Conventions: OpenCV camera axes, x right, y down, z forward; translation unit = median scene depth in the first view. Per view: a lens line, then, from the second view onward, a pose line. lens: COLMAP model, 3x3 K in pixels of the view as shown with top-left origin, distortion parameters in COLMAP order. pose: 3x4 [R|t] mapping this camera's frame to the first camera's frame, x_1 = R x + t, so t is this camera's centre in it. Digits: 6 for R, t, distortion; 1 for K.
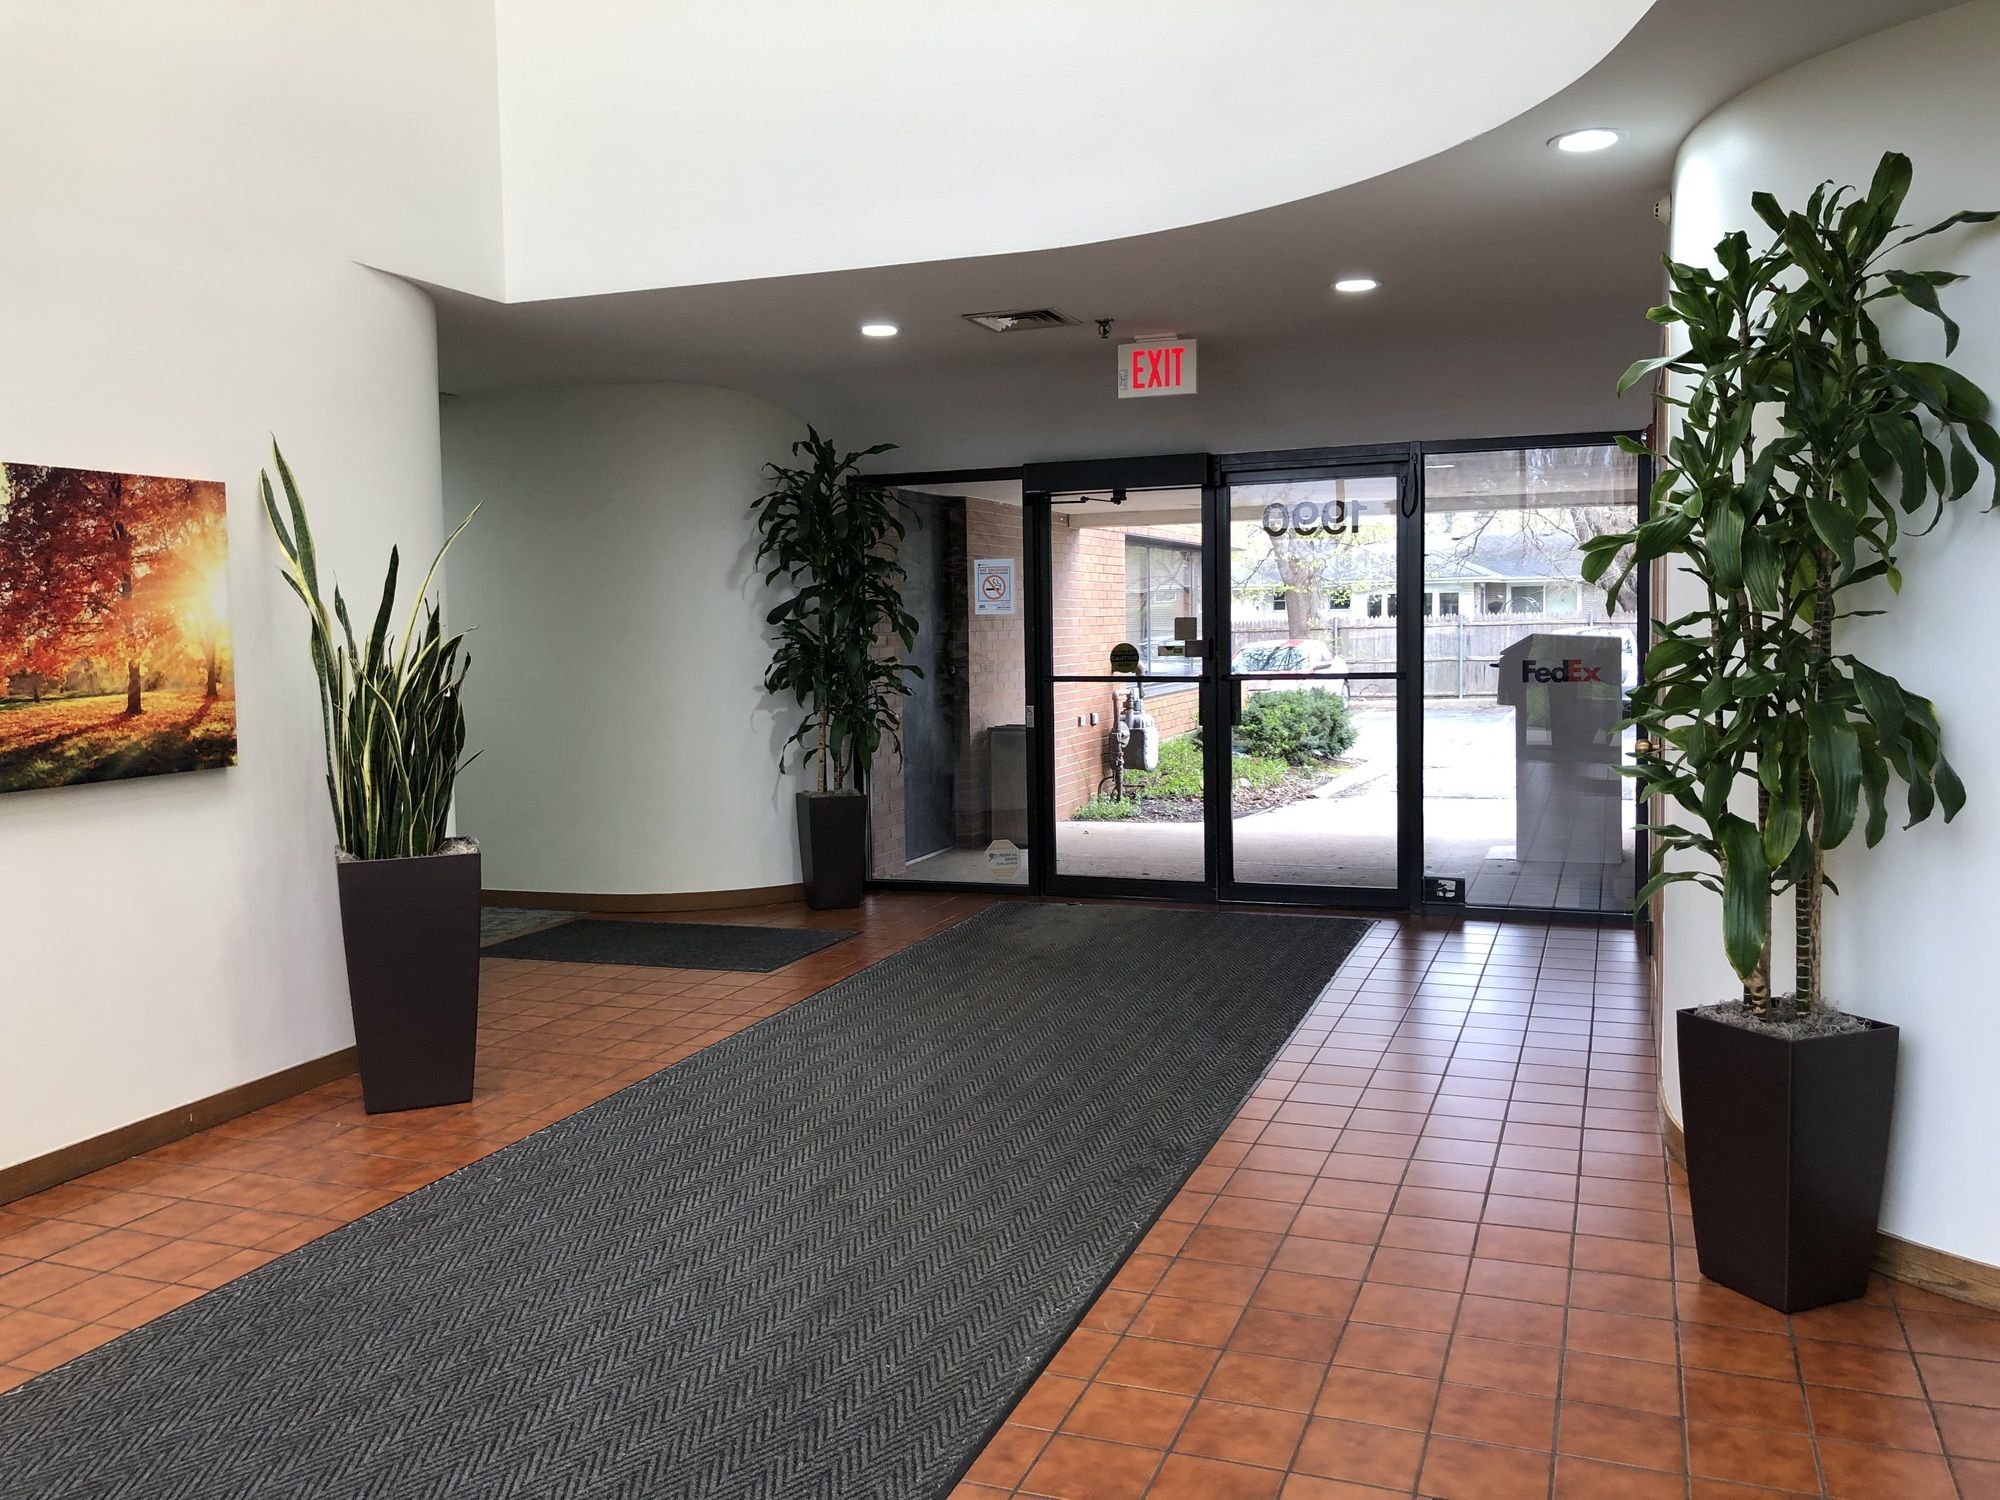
lens RADIAL K [[1633.8, 0, 999.9], [0, 1633.8, 749.6], [0, 0, 1]] dist [0.008074, 0.003401]
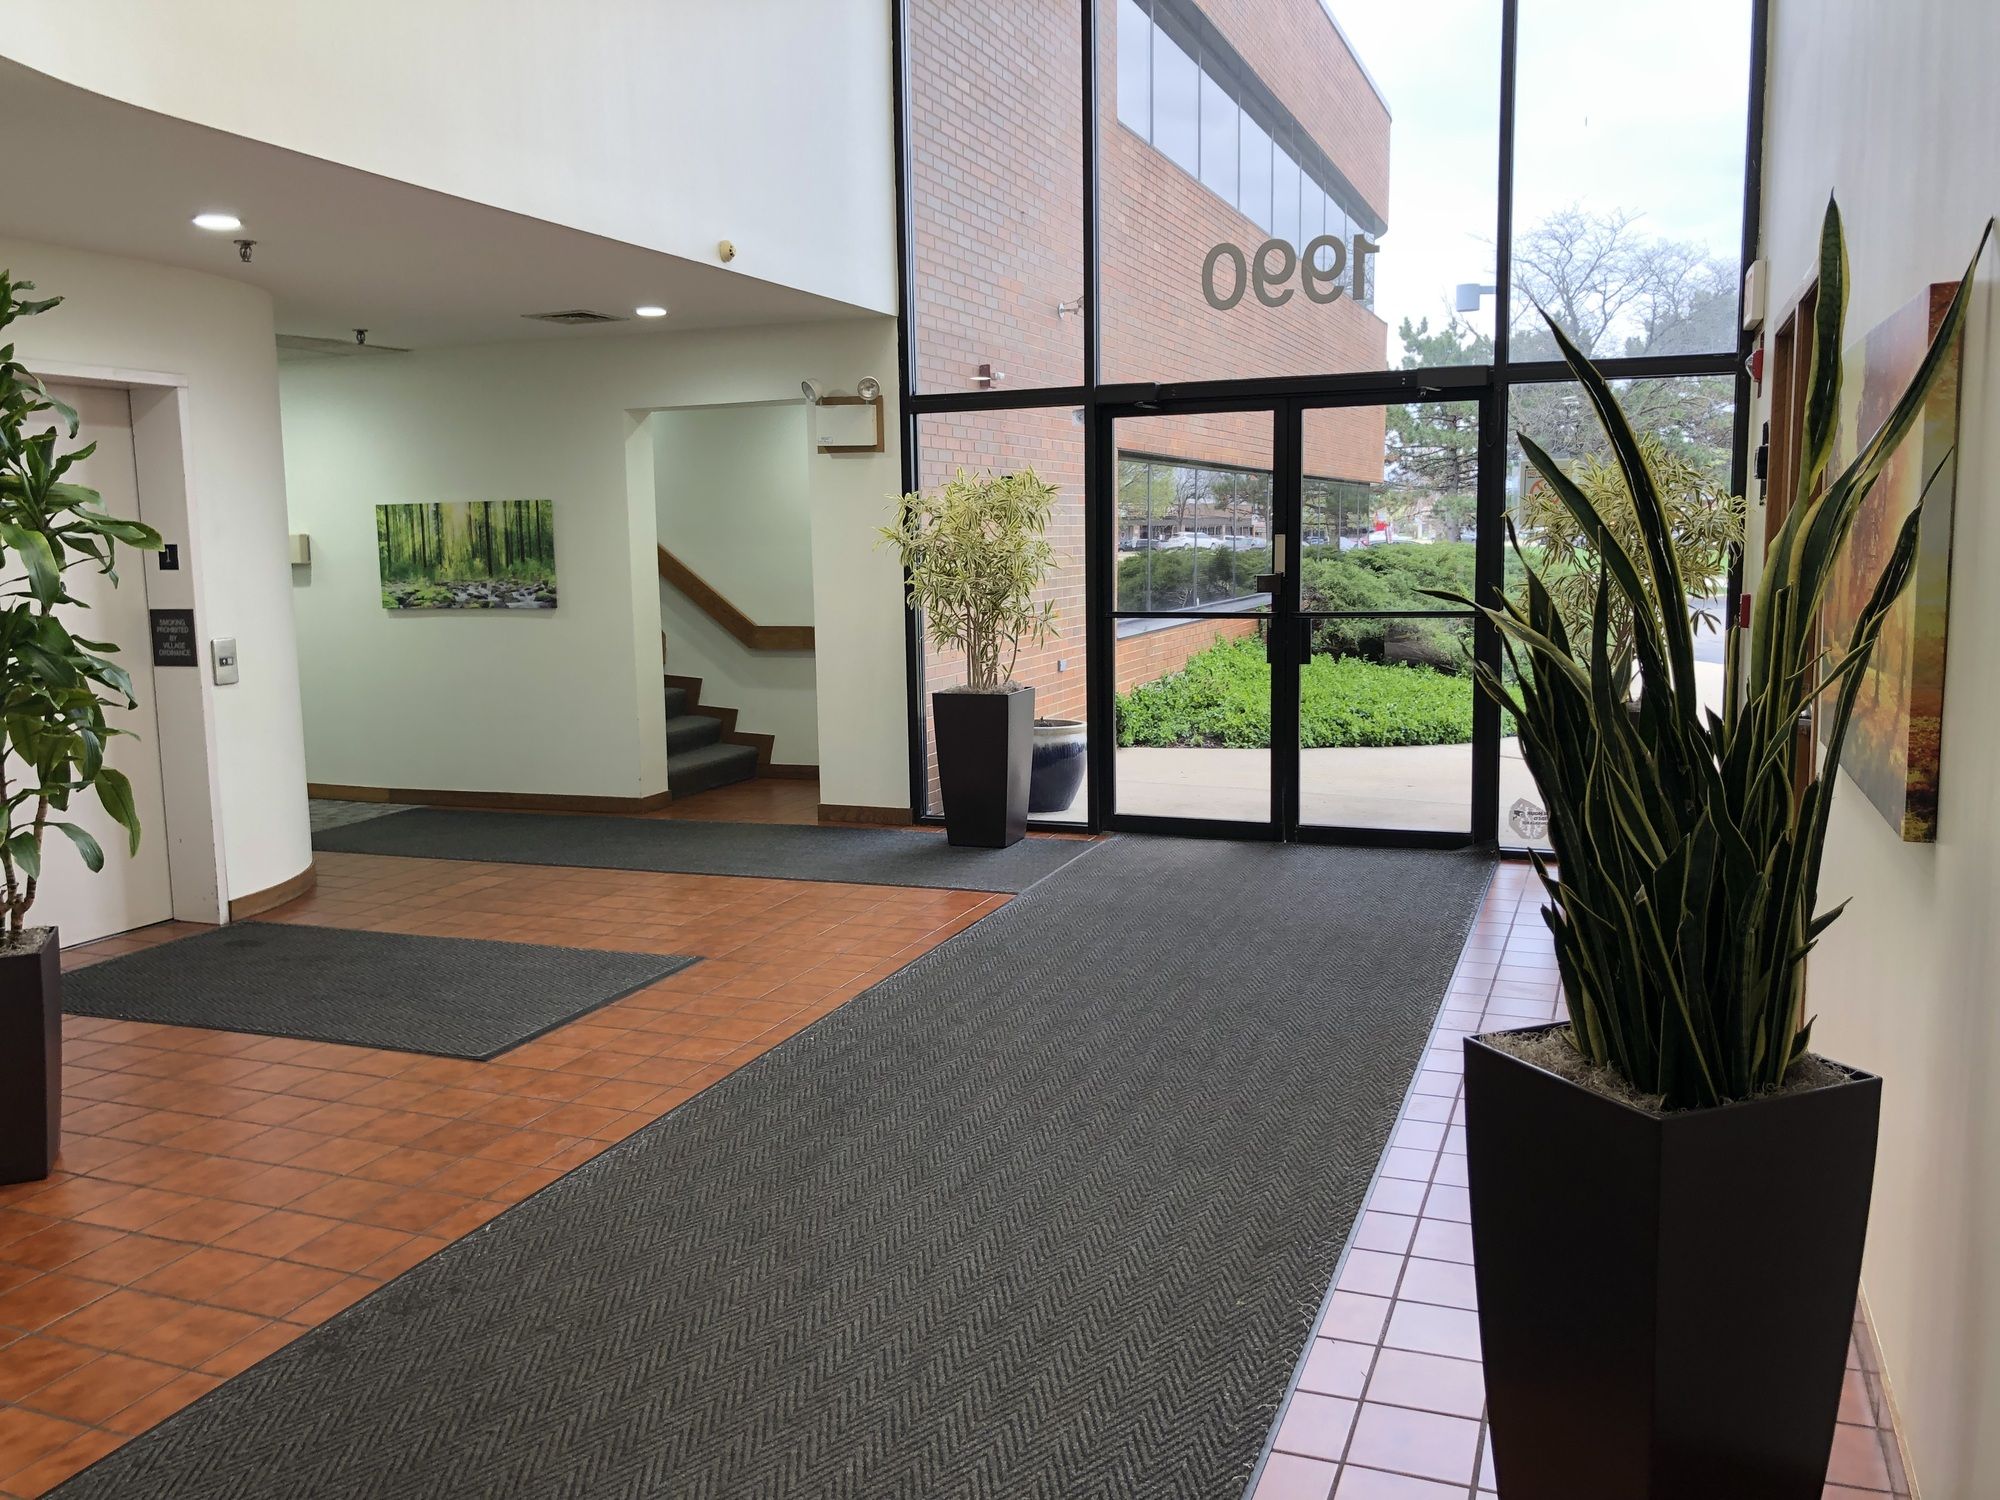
lens RADIAL K [[1633.8, 0, 1000.7], [0, 1633.8, 753.4], [0, 0, 1]] dist [0.008074, 0.003401]
pose [[-0.999394, 0.033908, 0.007875, -0.267312], [0.034806, 0.976748, 0.211548, -0.195670], [-0.000519, 0.211694, -0.977336, 2.163767]]
